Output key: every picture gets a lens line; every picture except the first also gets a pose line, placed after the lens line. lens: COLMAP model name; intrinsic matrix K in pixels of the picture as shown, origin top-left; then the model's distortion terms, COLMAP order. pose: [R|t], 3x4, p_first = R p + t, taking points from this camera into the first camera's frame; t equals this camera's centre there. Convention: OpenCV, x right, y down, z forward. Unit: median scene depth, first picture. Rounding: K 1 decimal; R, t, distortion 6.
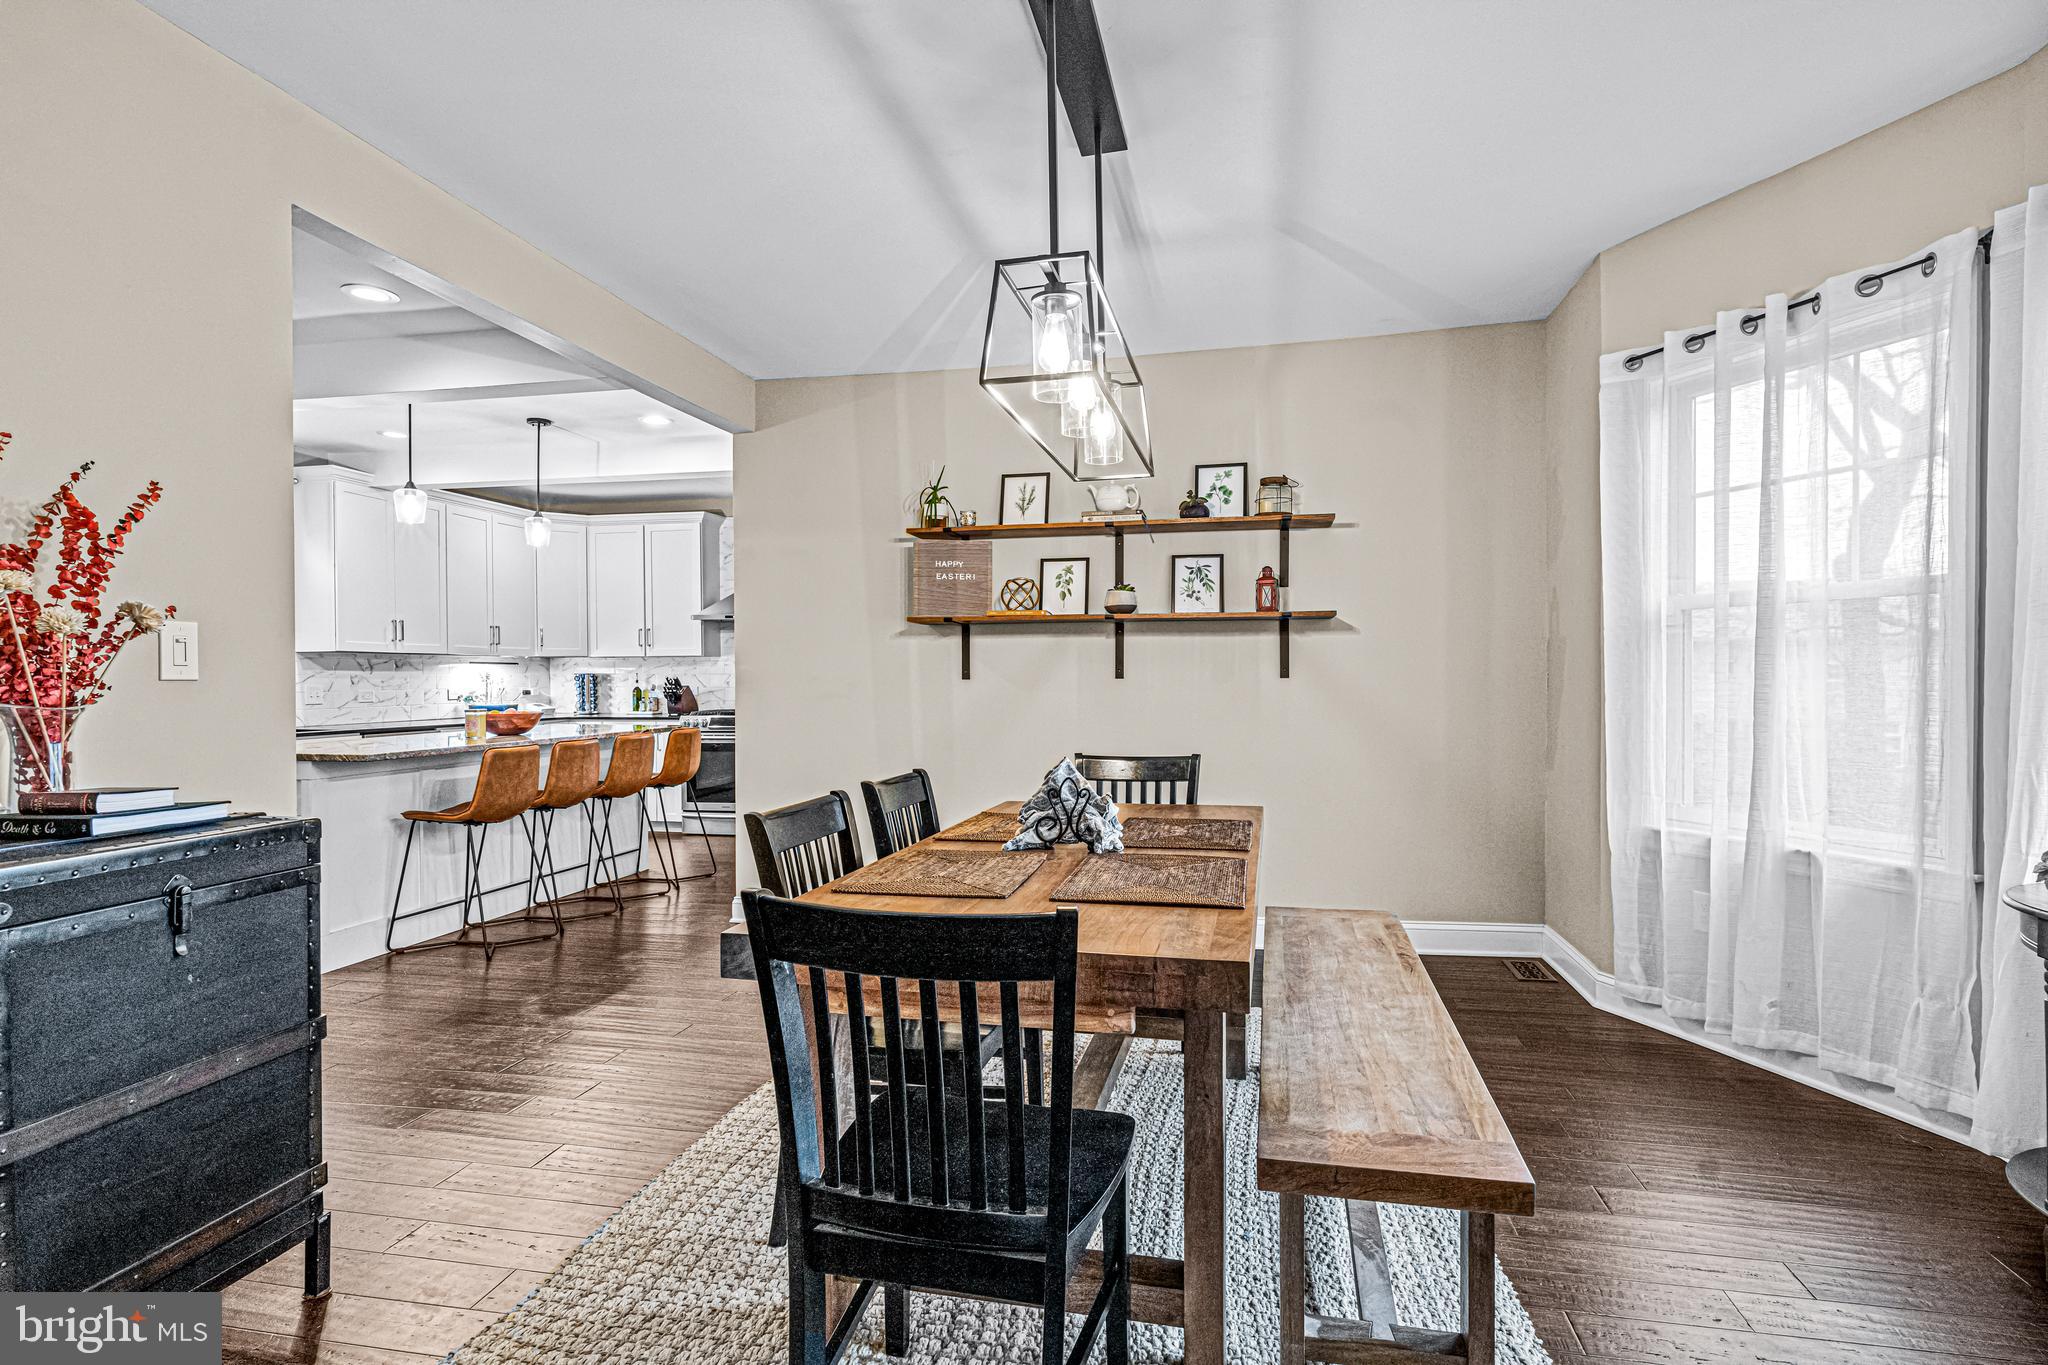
lens RADIAL K [[1015.4, 0, 1030.3], [0, 1015.4, 691.0], [0, 0, 1]] dist [-0.007137, 0.001800]
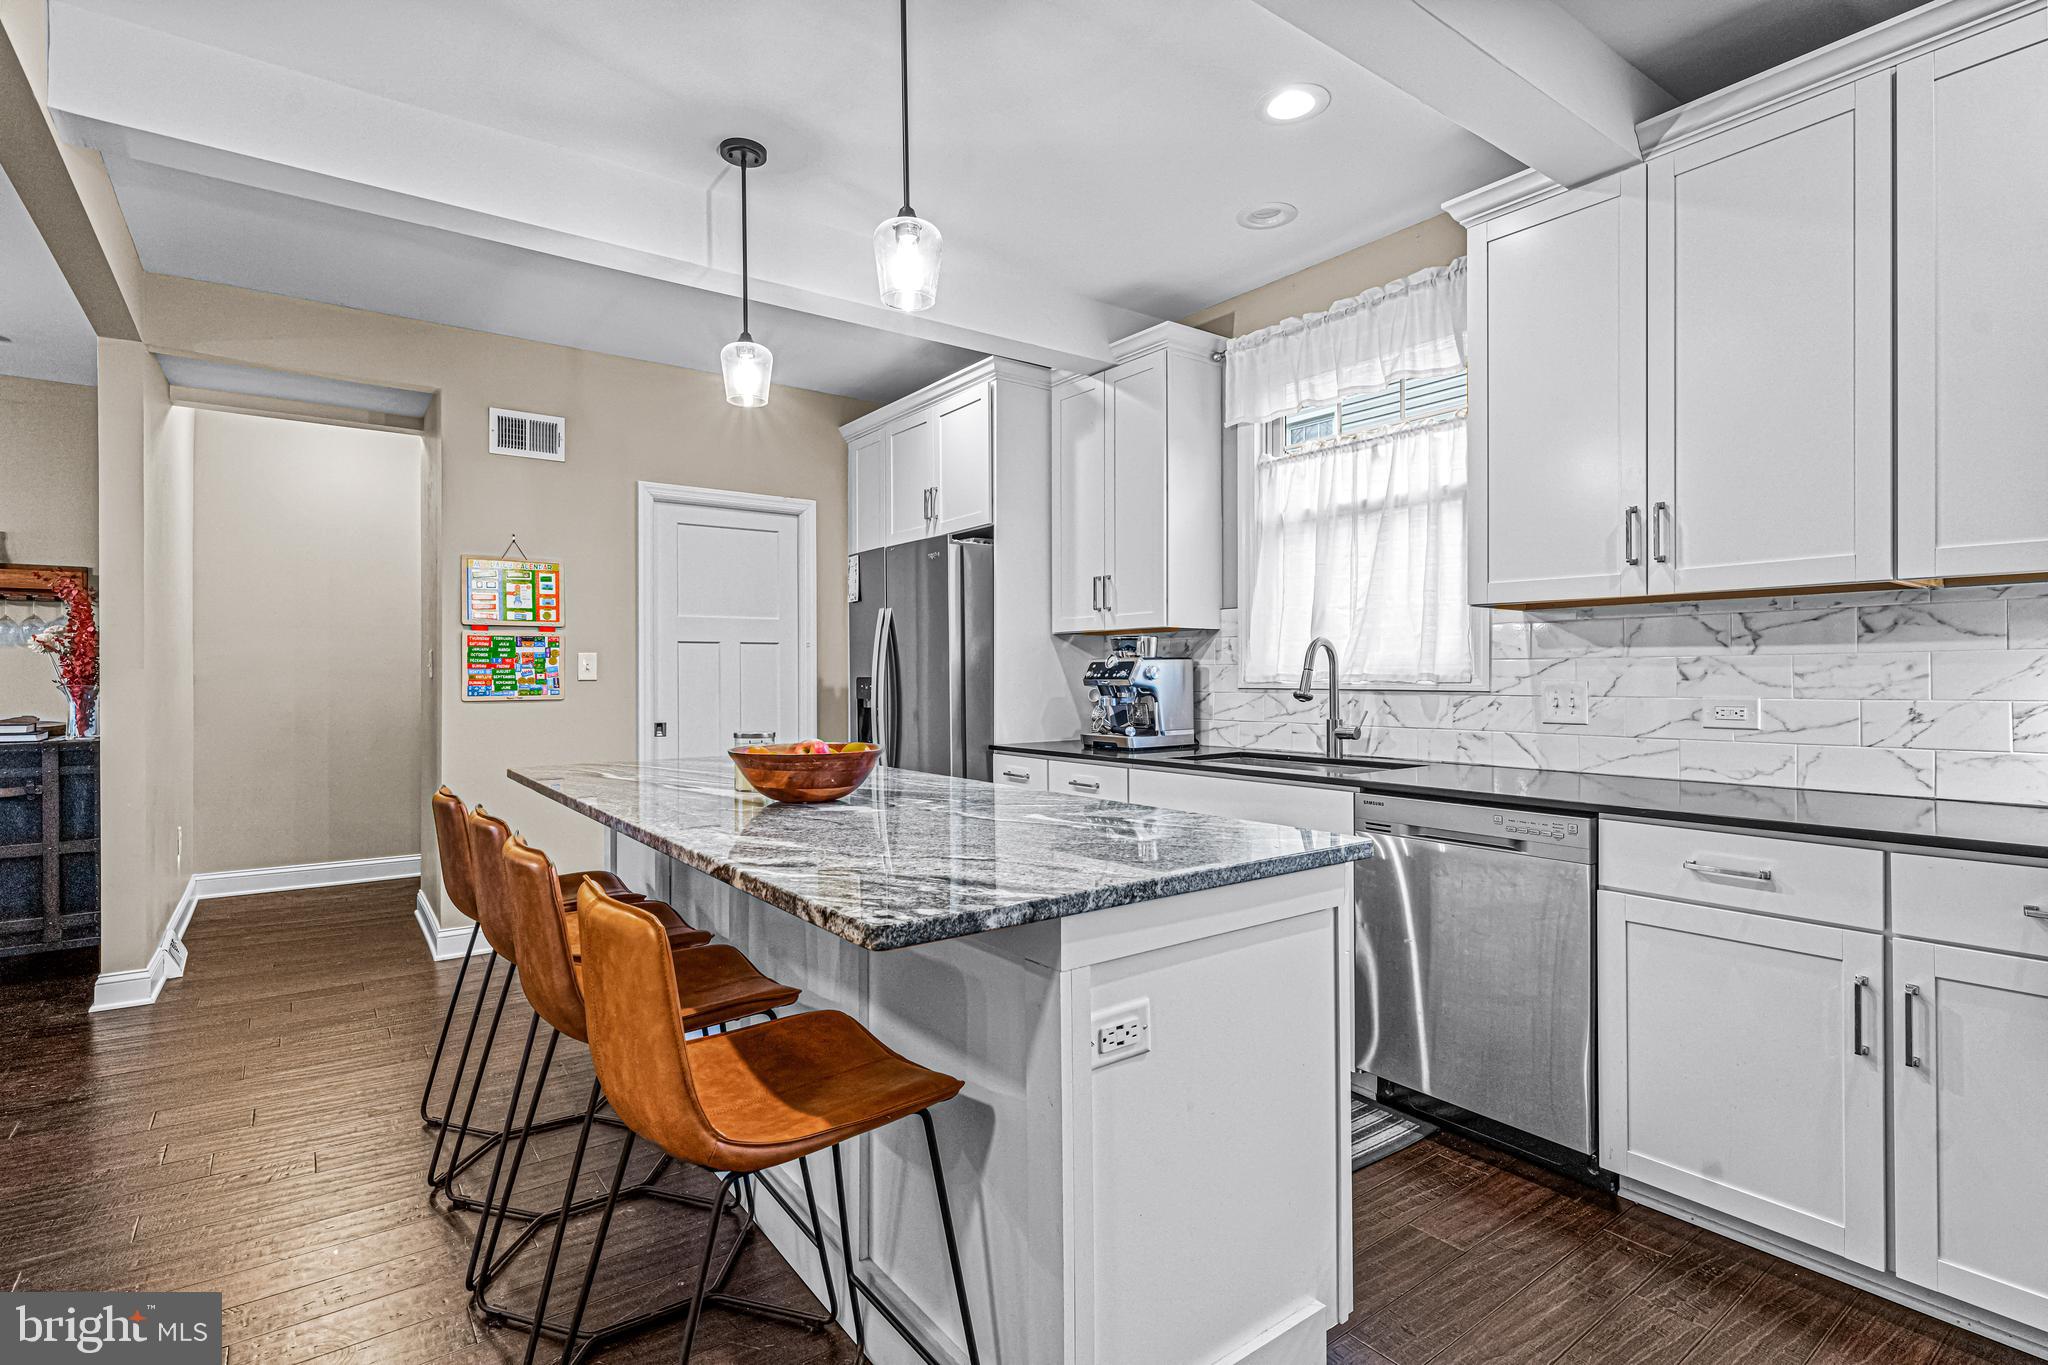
lens RADIAL K [[975.0, 0, 1016.6], [0, 975.0, 673.5], [0, 0, 1]] dist [-0.001341, -0.000641]
pose [[-0.673467, 0.004199, -0.739205, -0.317877], [-0.006148, 0.999917, 0.011282, -0.017986], [0.739191, 0.012143, -0.673386, 1.604256]]
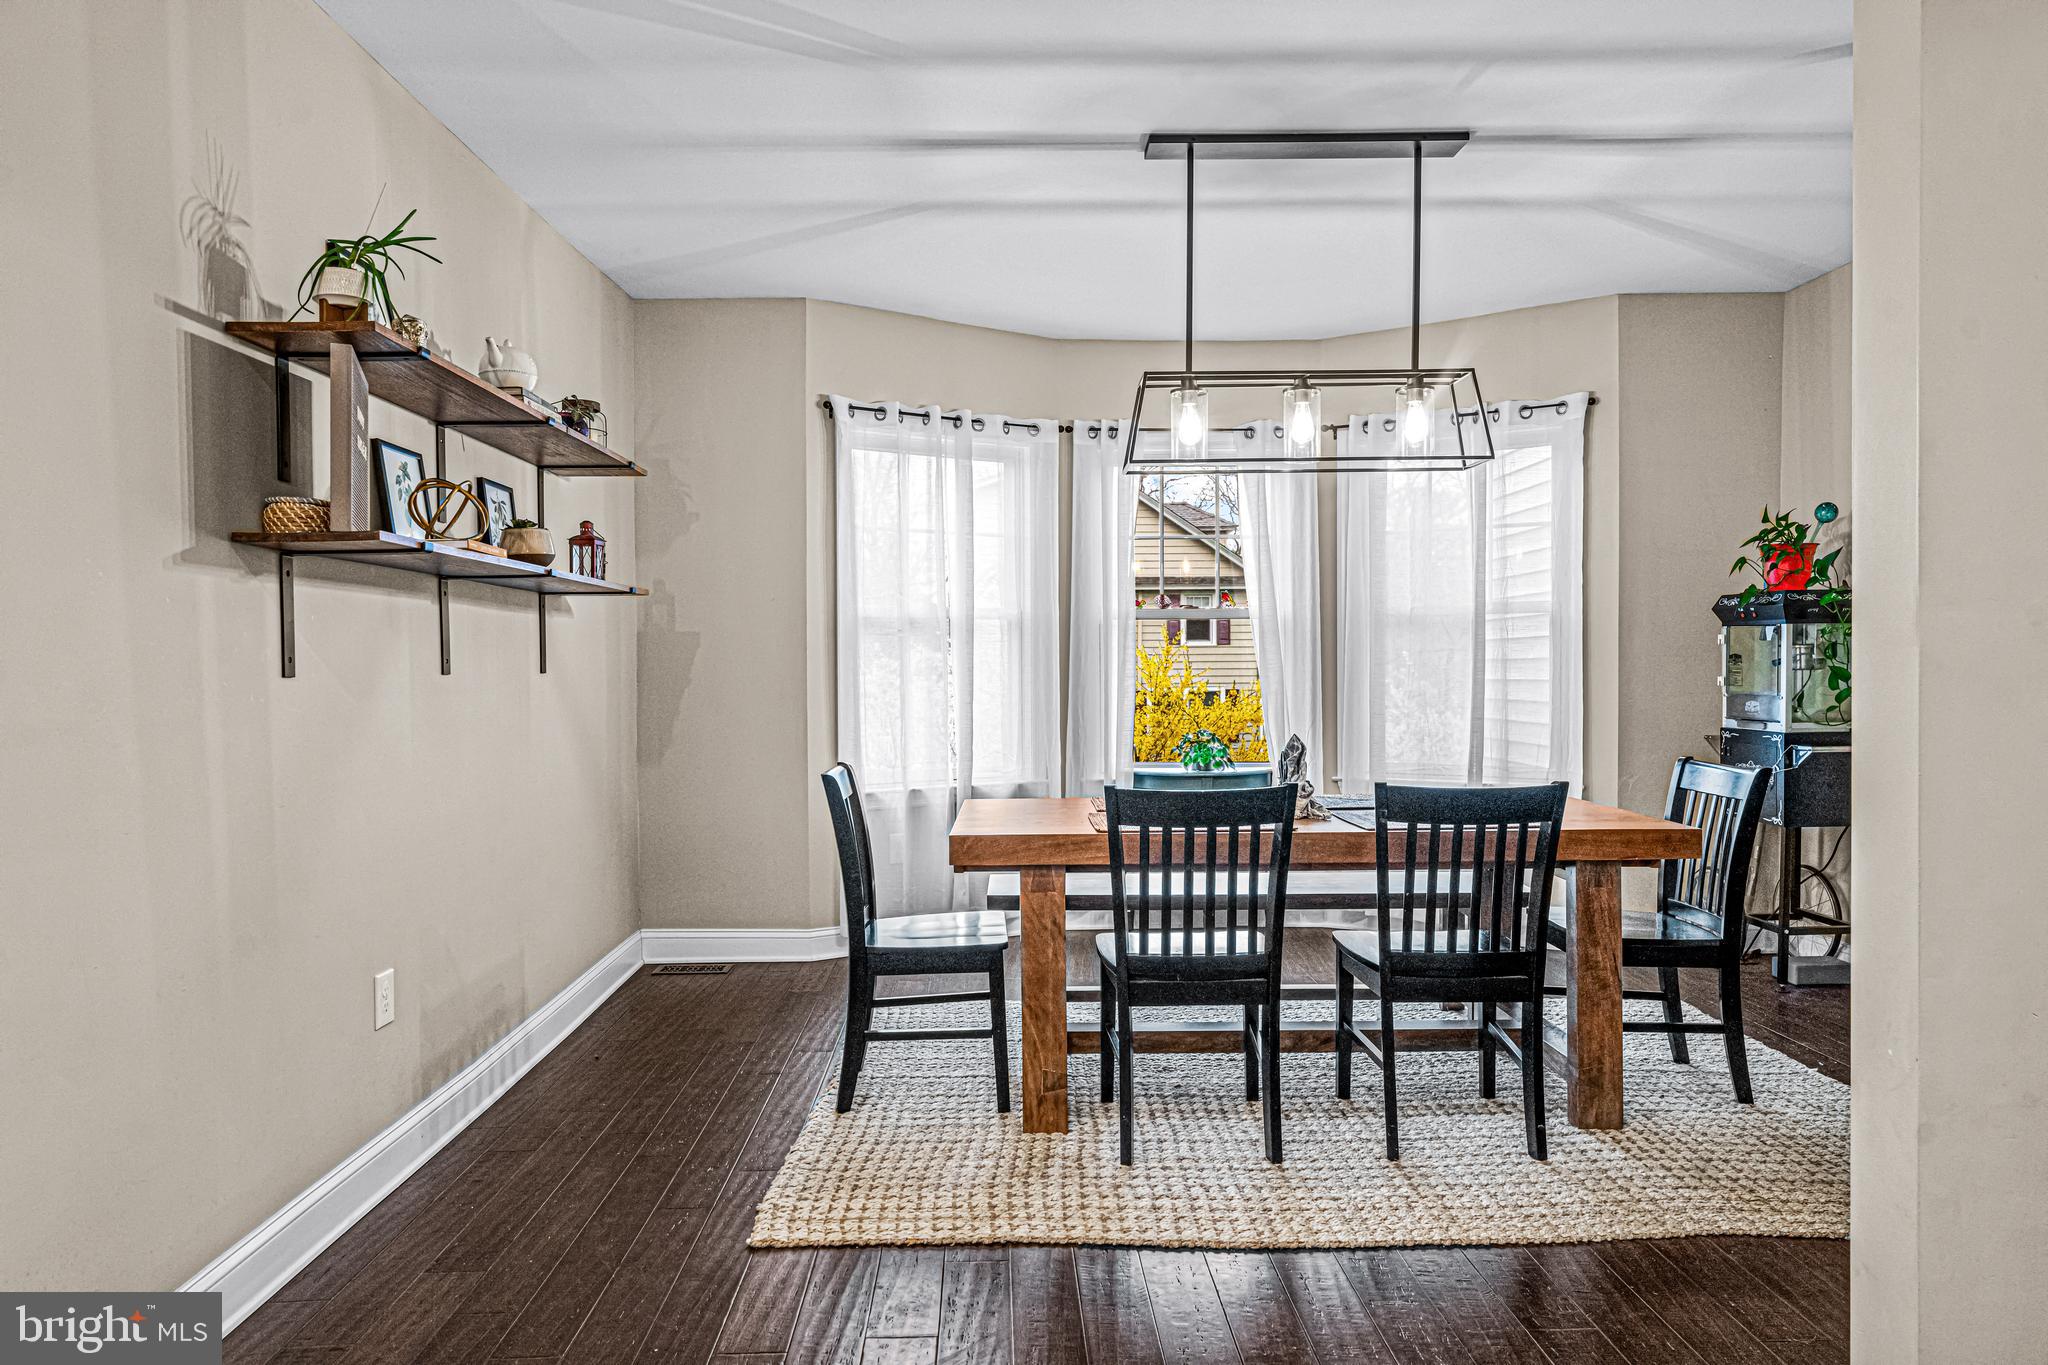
lens RADIAL K [[1276.8, 0, 1019.2], [0, 1276.8, 675.8], [0, 0, 1]] dist [-0.005198, -0.000751]
pose [[-0.223300, -0.002399, 0.974747, -0.694879], [0.022819, 0.999710, 0.007688, -0.010541], [-0.974483, 0.023960, -0.223181, 0.858125]]
